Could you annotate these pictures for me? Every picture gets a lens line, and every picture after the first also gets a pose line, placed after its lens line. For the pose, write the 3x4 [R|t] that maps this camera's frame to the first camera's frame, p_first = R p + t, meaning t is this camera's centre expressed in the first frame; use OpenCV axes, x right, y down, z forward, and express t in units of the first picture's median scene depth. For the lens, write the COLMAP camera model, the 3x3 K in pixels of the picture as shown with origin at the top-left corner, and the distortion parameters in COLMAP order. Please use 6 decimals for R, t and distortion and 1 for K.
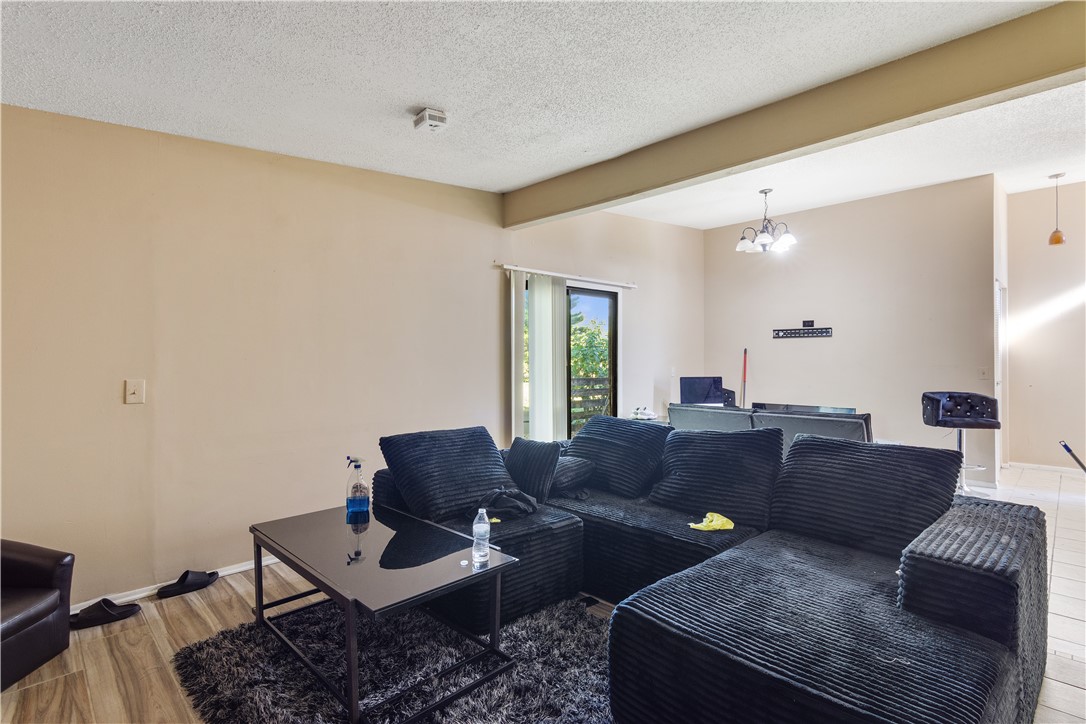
lens RADIAL K [[525.5, 0, 546.3], [0, 525.5, 356.5], [0, 0, 1]] dist [-0.000743, 0.002812]
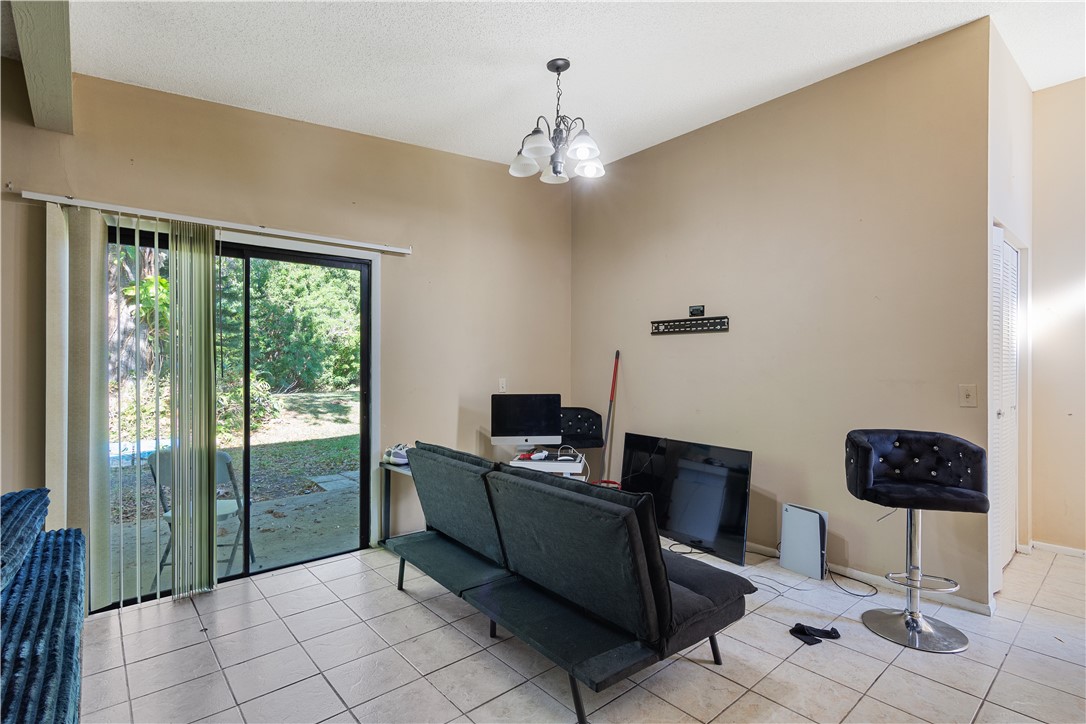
lens RADIAL K [[525.5, 0, 539.6], [0, 525.5, 364.1], [0, 0, 1]] dist [-0.000743, 0.002812]
pose [[0.997644, 0.003785, -0.068493, 0.360891], [-0.003535, 0.999987, 0.003776, -0.000381], [0.068507, -0.003525, 0.997644, 0.365108]]
